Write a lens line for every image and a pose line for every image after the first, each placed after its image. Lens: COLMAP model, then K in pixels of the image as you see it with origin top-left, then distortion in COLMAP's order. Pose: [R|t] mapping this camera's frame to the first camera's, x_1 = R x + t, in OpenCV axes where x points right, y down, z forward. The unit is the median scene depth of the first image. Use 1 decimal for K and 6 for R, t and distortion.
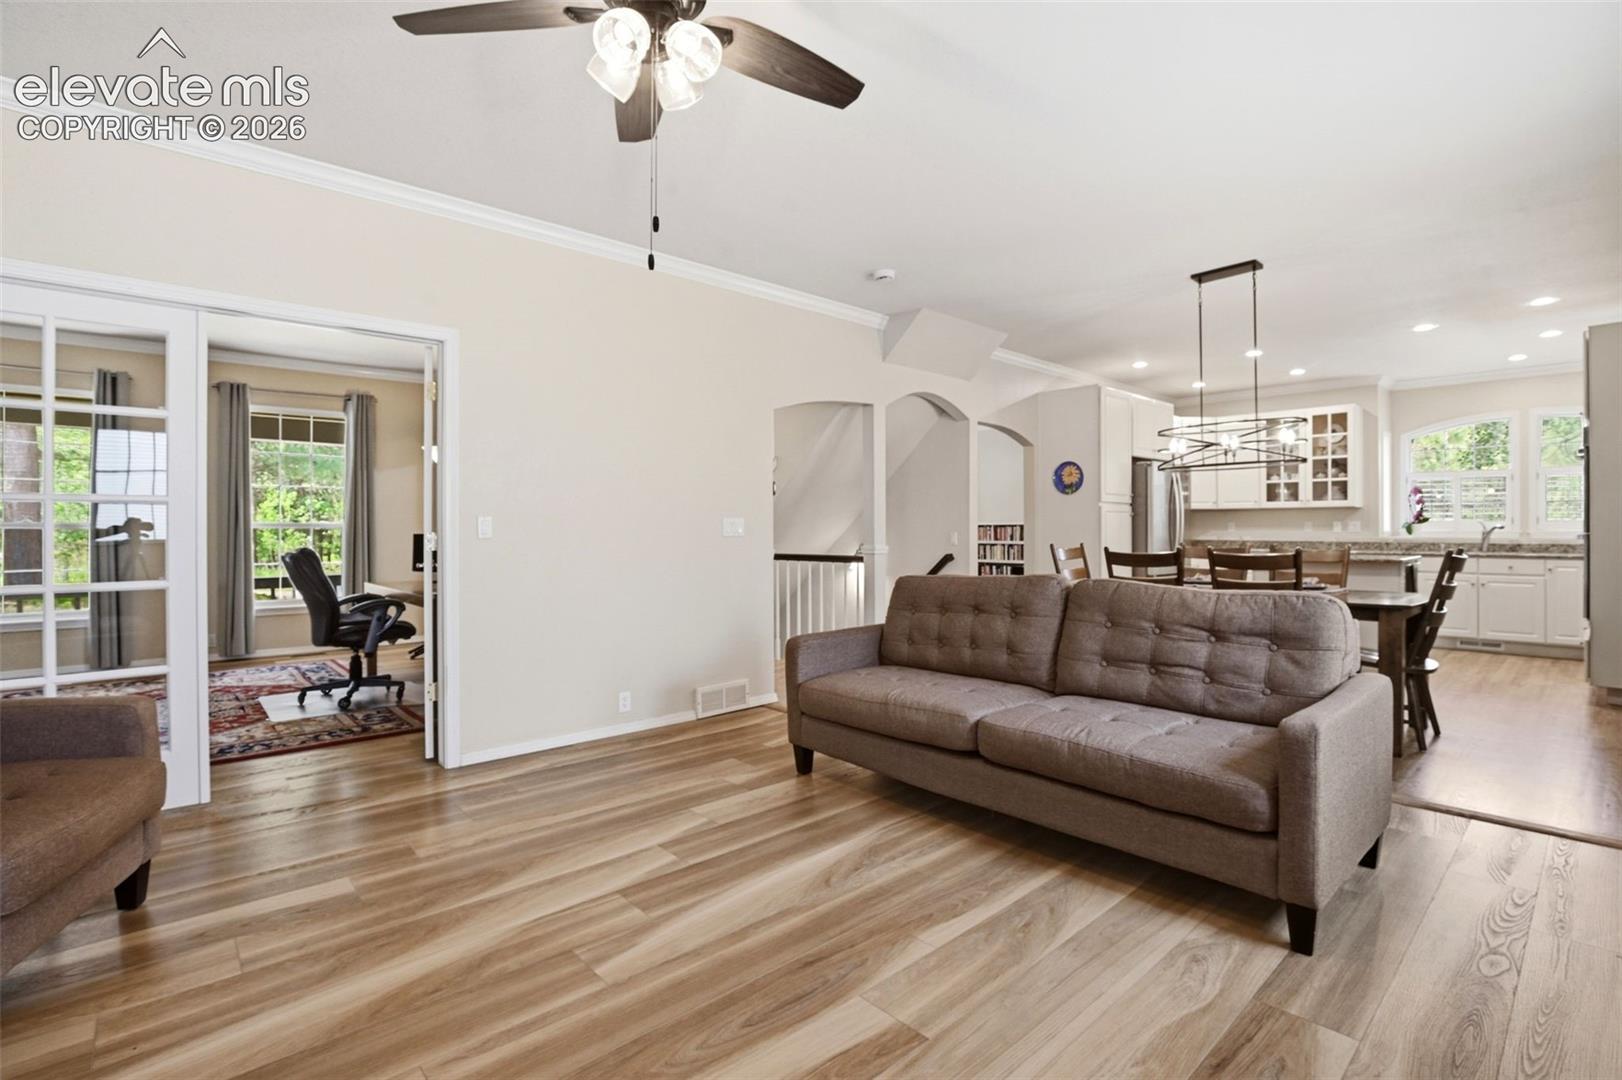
lens RADIAL K [[767.0, 0, 819.9], [0, 767.0, 535.8], [0, 0, 1]] dist [-0.011300, 0.001228]
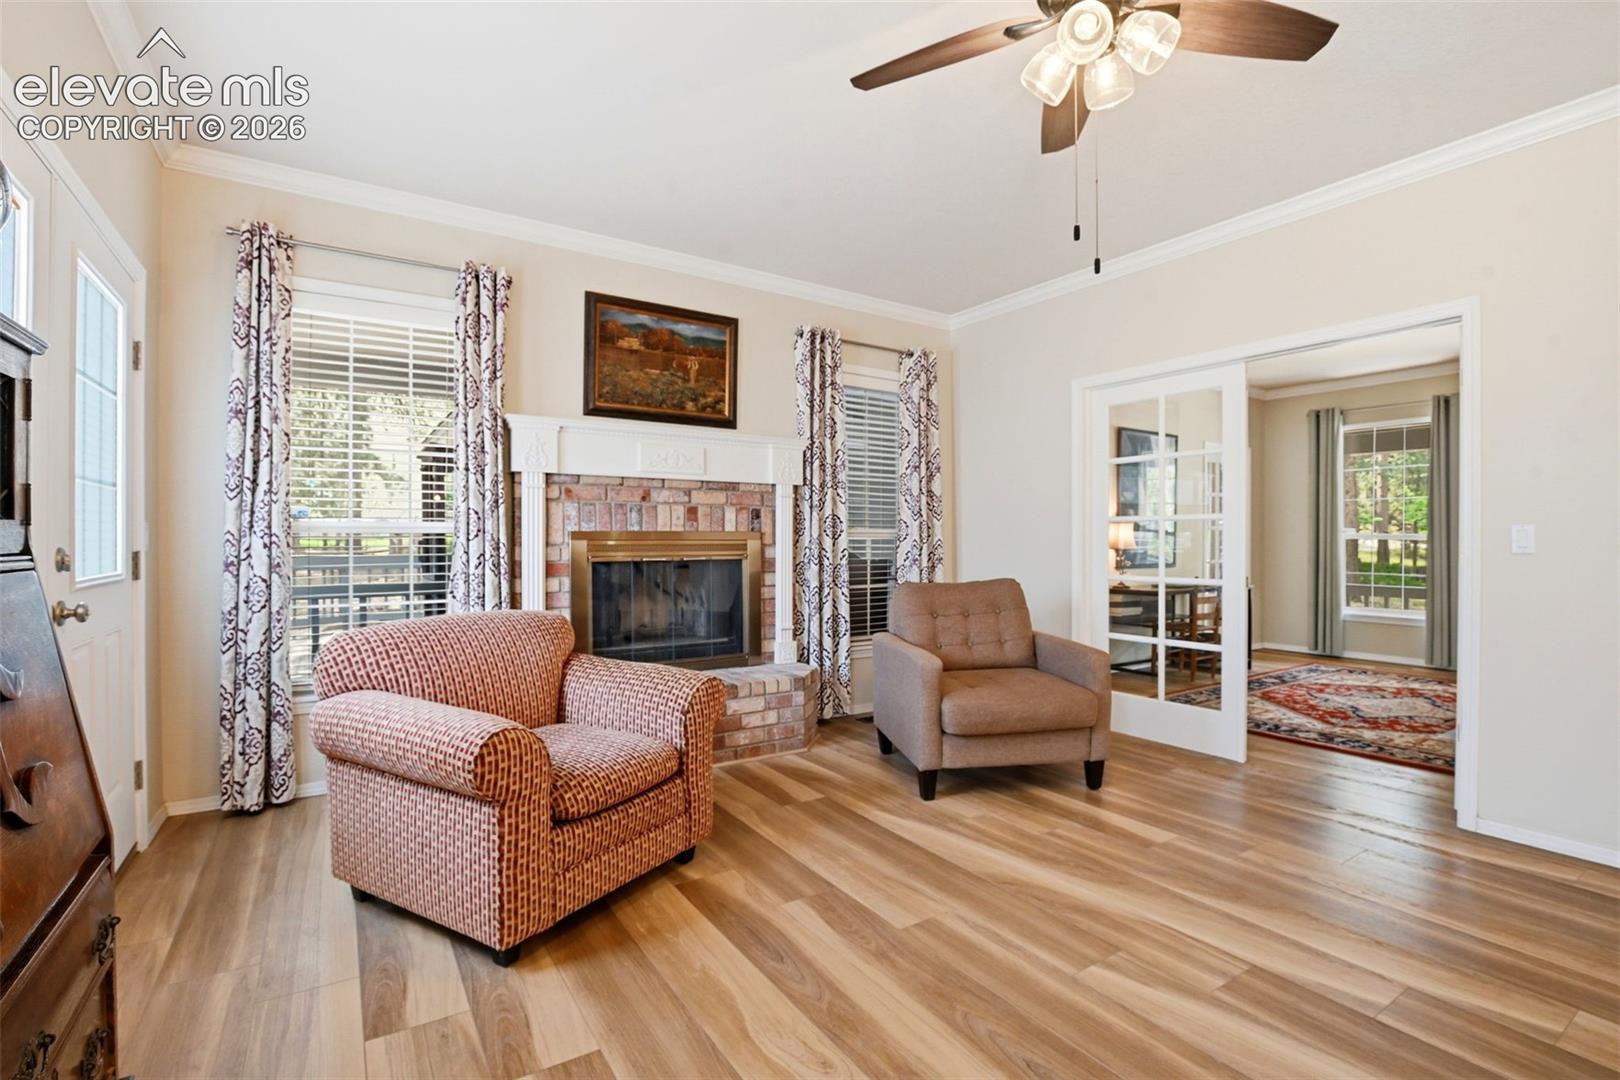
lens RADIAL K [[766.1, 0, 820.6], [0, 766.1, 543.4], [0, 0, 1]] dist [-0.011300, 0.001228]
pose [[-0.167399, 0.000435, -0.985889, 0.641971], [-0.006213, 0.999980, 0.001496, 0.000442], [0.985870, 0.006376, -0.167392, 0.663711]]
